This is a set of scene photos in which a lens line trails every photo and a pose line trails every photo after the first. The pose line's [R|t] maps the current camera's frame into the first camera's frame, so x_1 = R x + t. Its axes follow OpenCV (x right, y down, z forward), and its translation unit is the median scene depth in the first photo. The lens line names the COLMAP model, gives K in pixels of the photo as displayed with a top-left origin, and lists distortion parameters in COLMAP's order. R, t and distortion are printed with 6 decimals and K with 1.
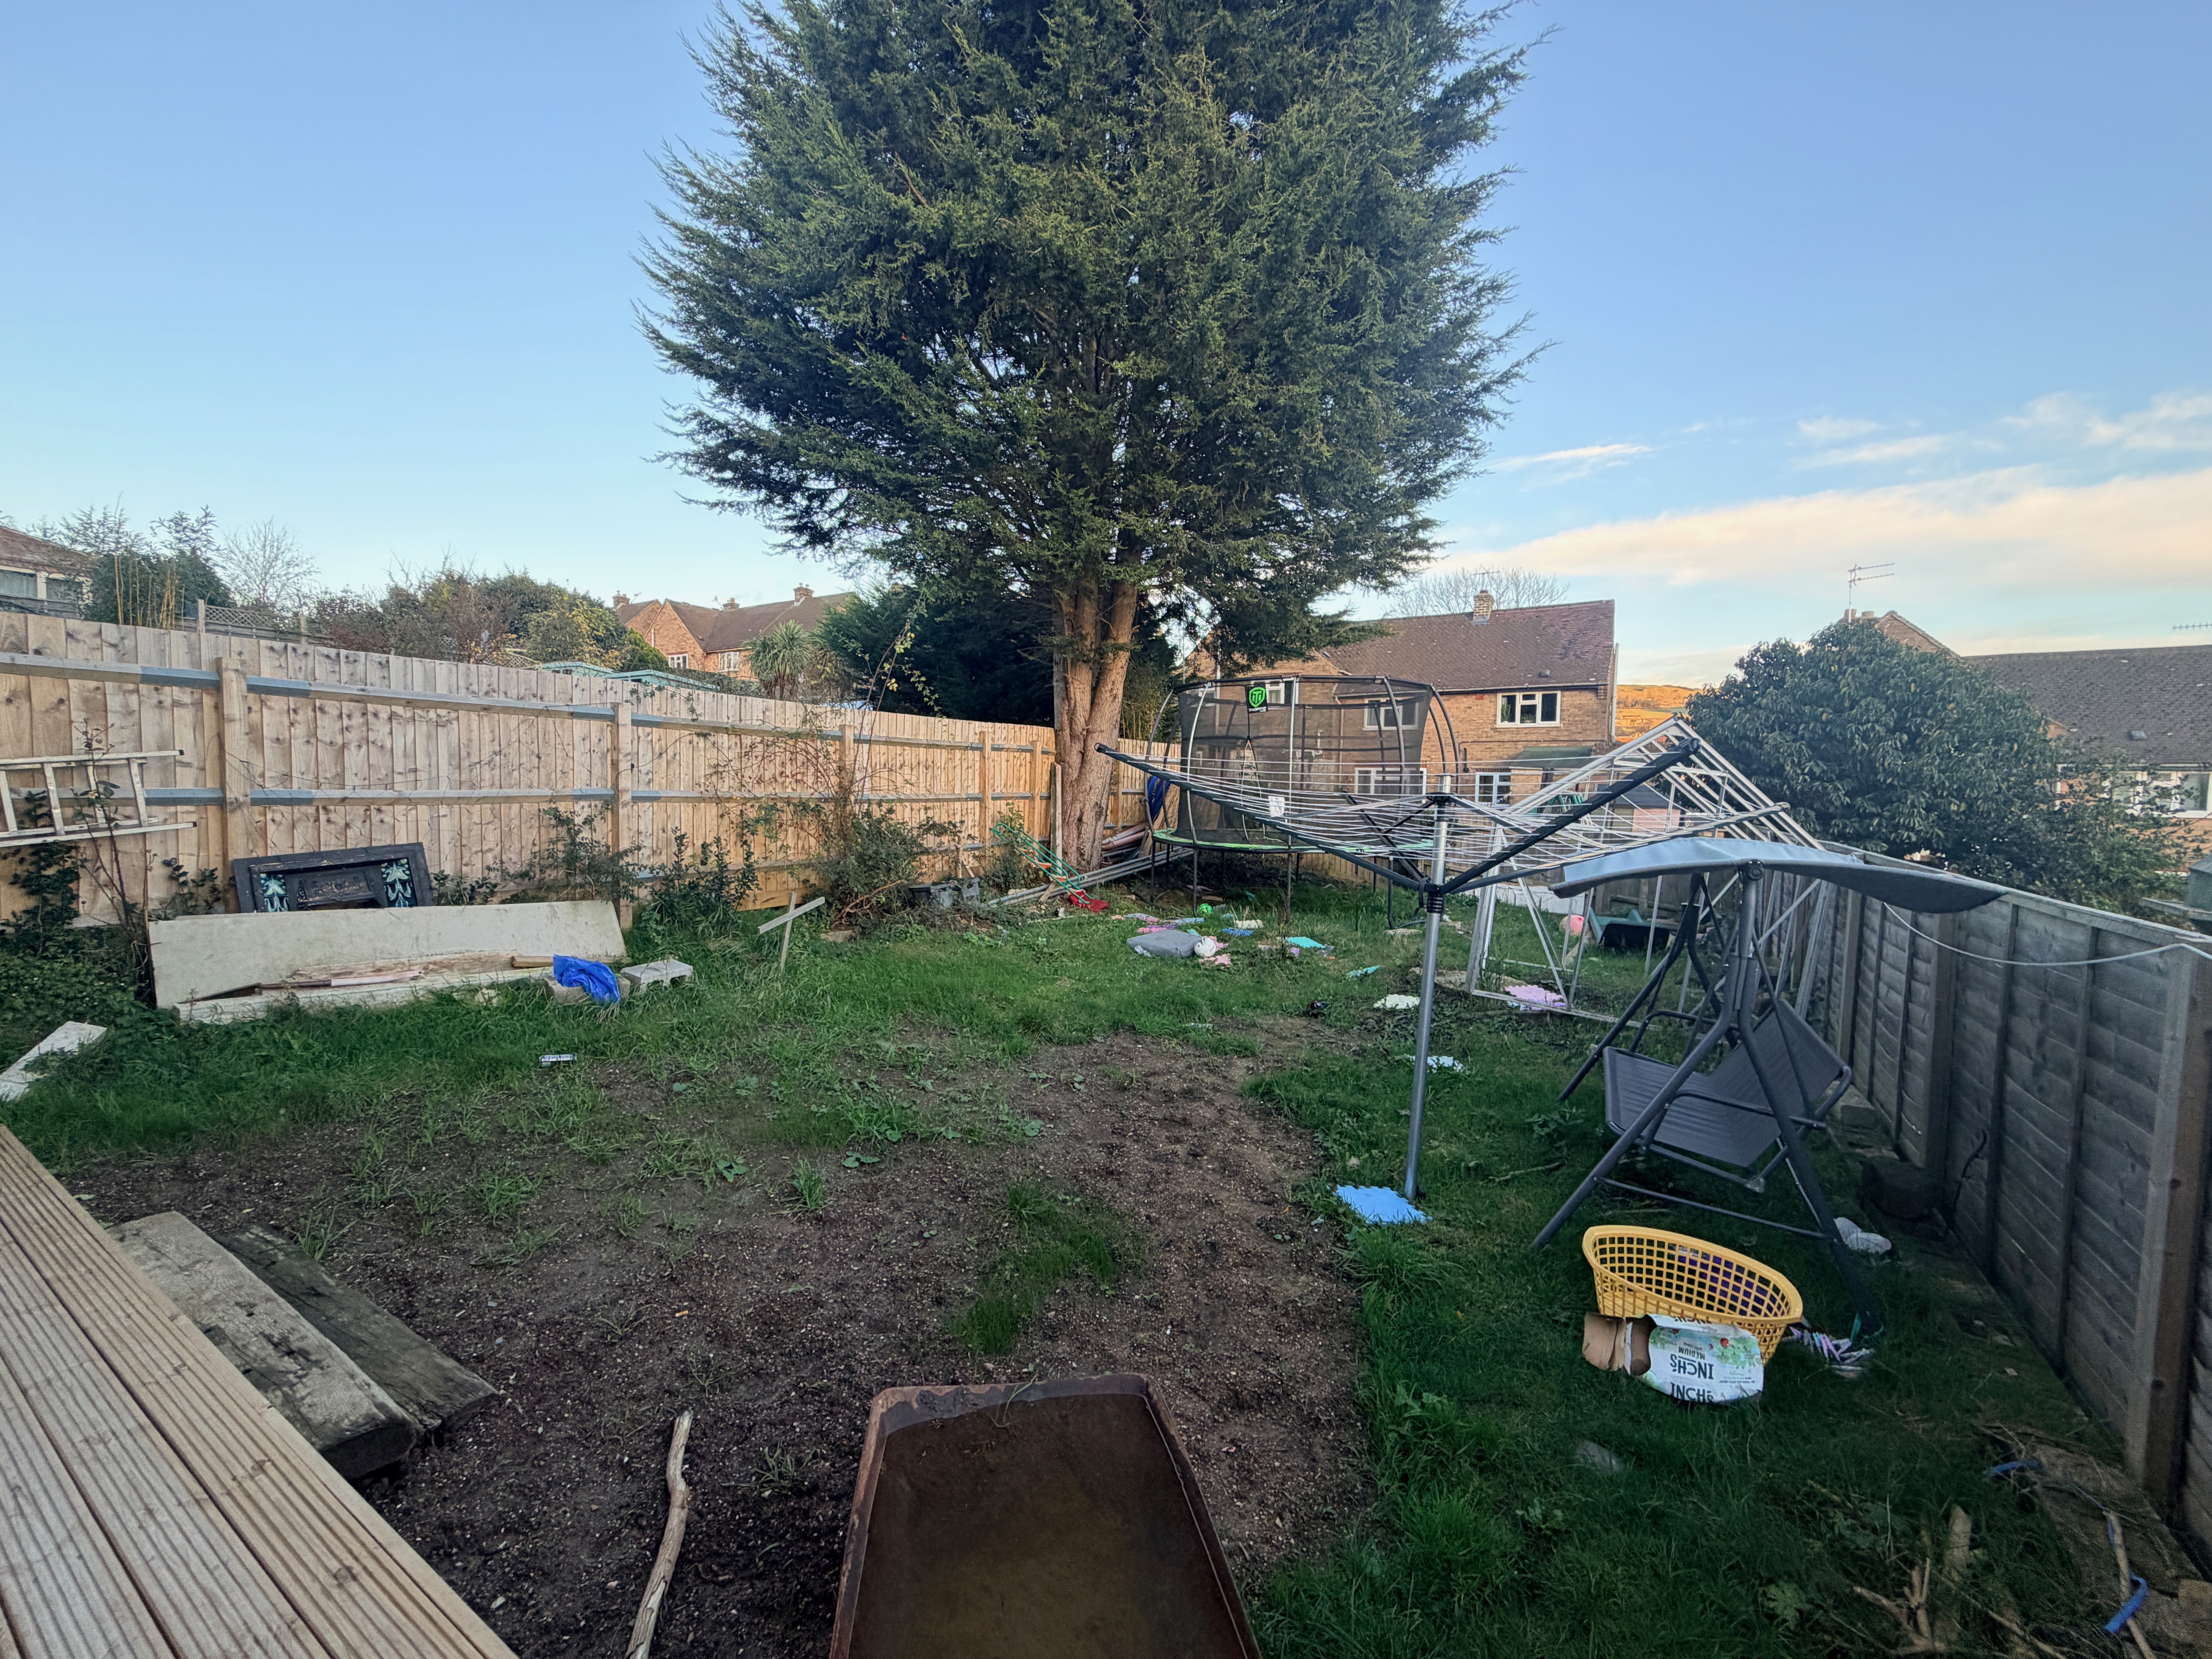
lens RADIAL K [[880.7, 0, 1097.2], [0, 880.7, 833.5], [0, 0, 1]] dist [-0.001015, -0.000073]
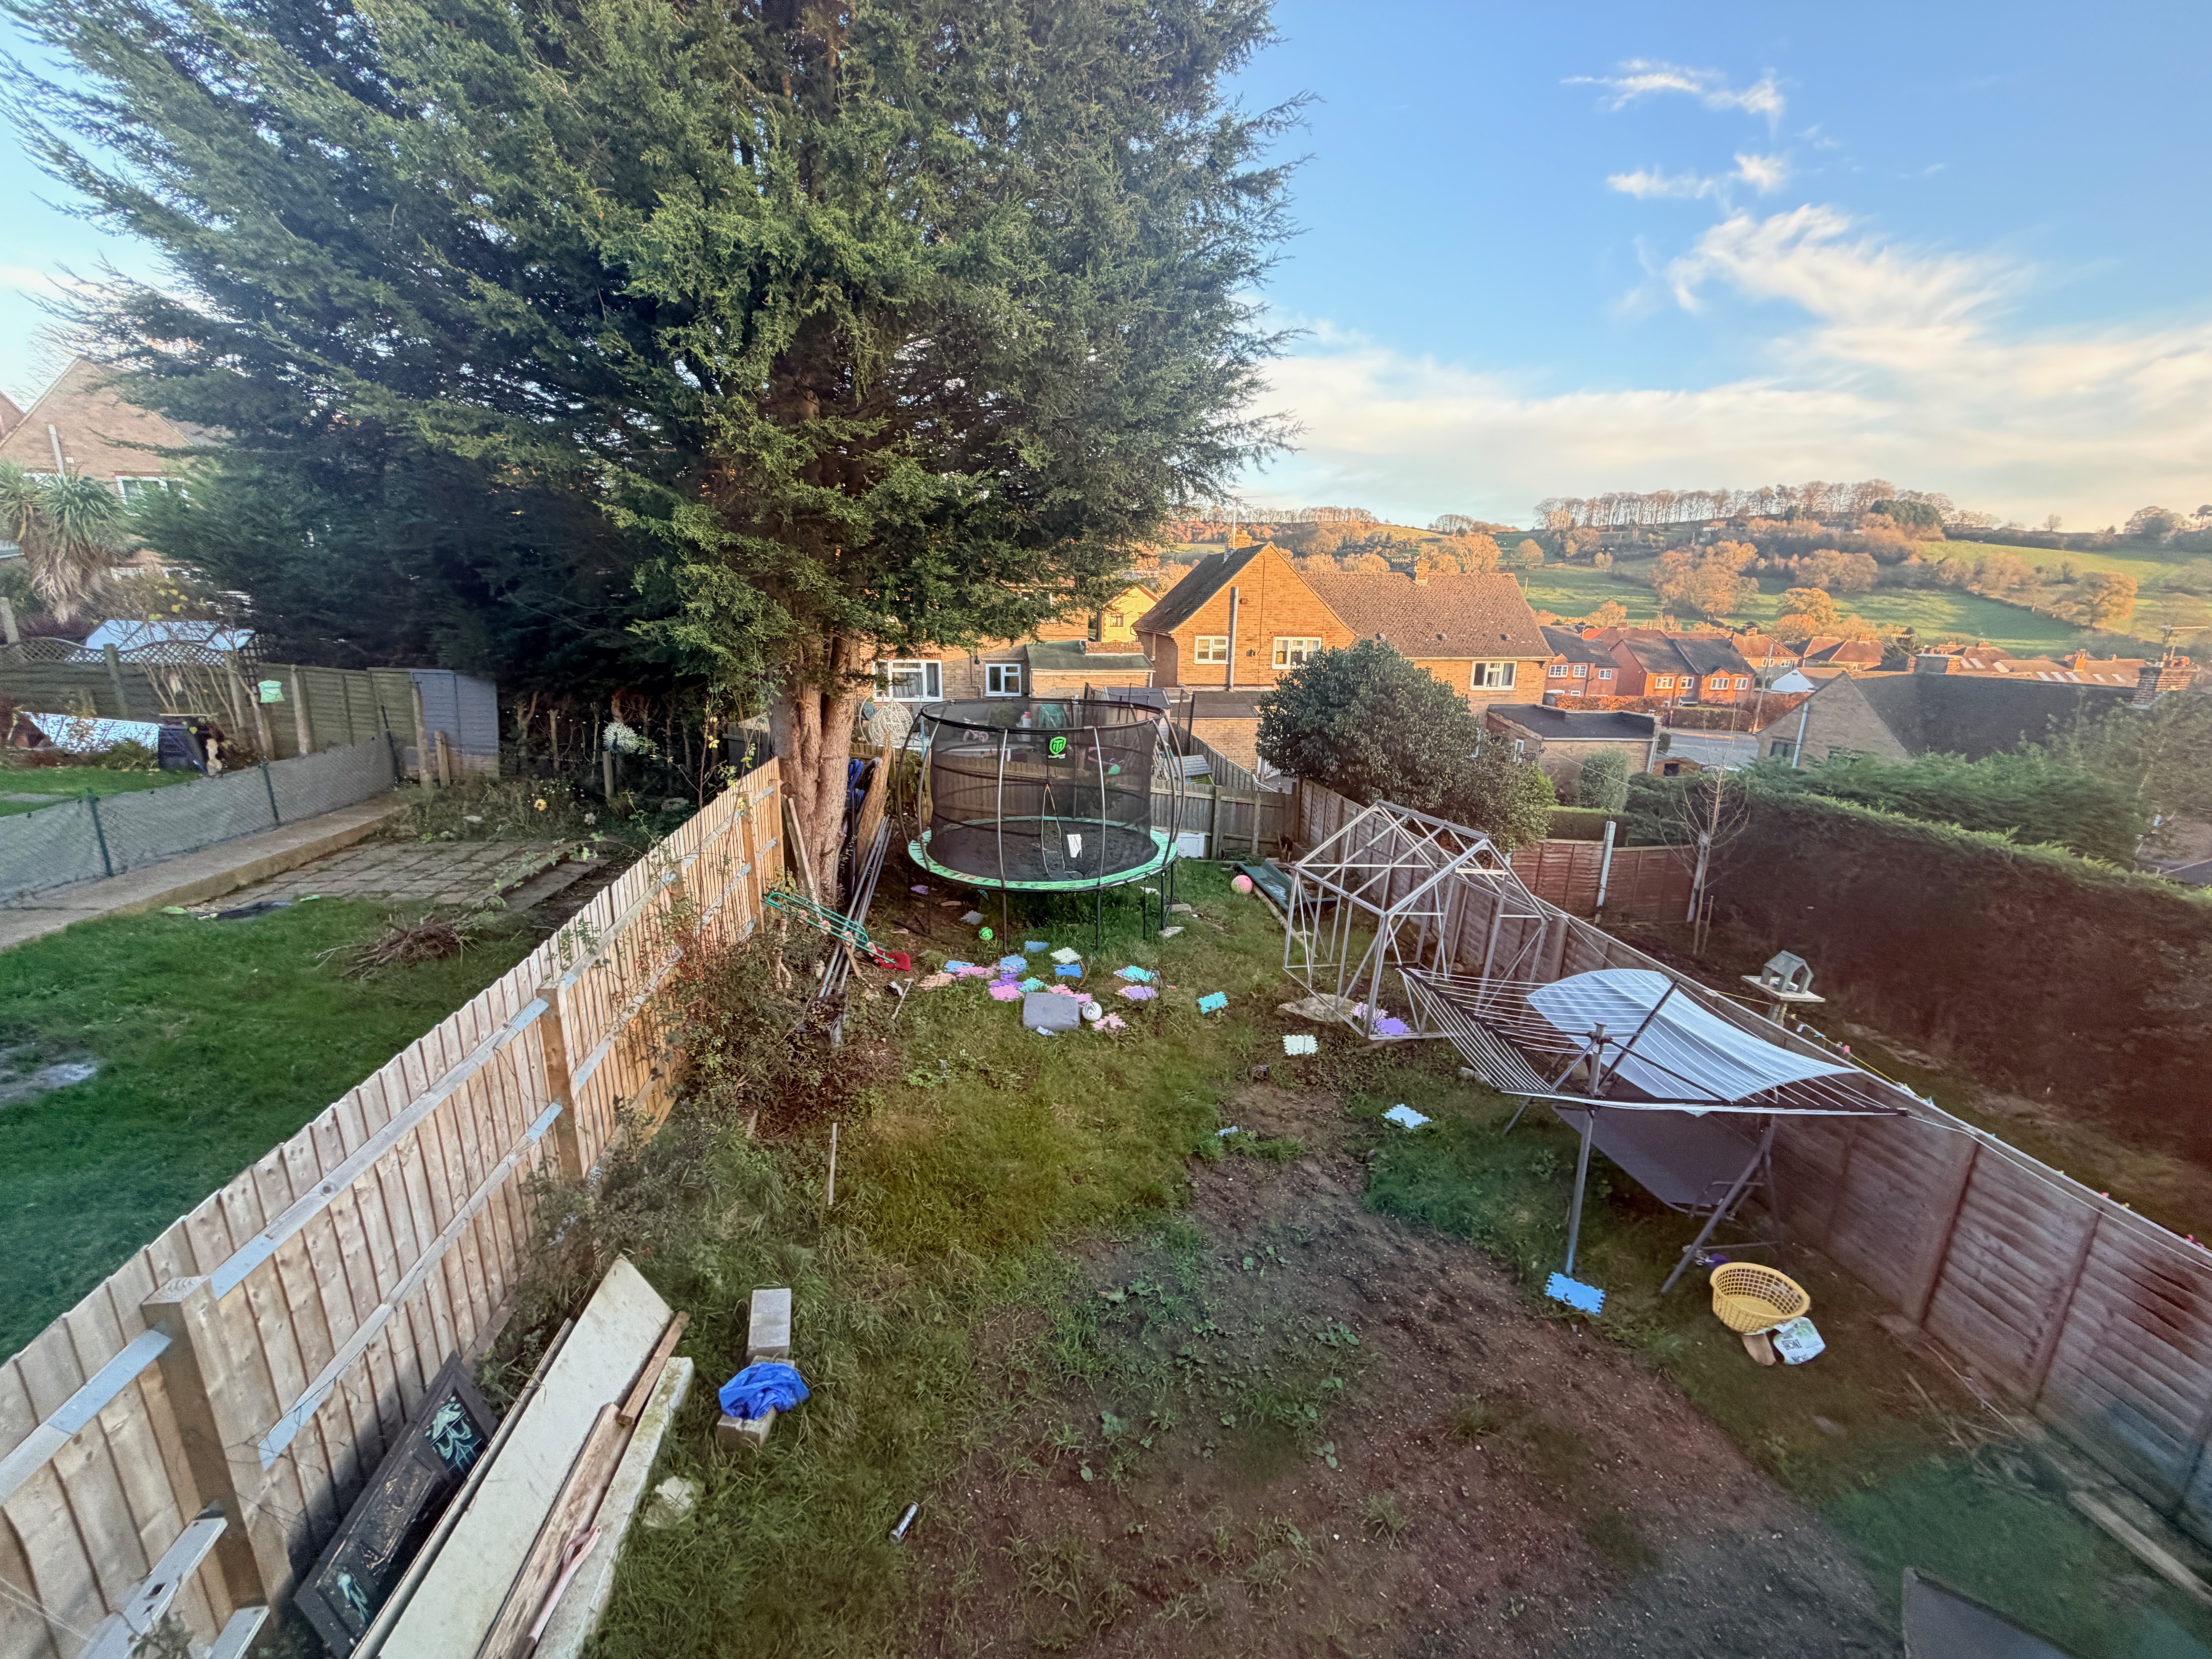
lens RADIAL K [[880.7, 0, 1108.6], [0, 880.7, 831.7], [0, 0, 1]] dist [-0.001015, -0.000073]
pose [[0.772013, -0.163252, 0.614283, -0.404736], [0.033474, 0.975554, 0.217194, -0.265445], [-0.634724, -0.147114, 0.758606, 0.150154]]
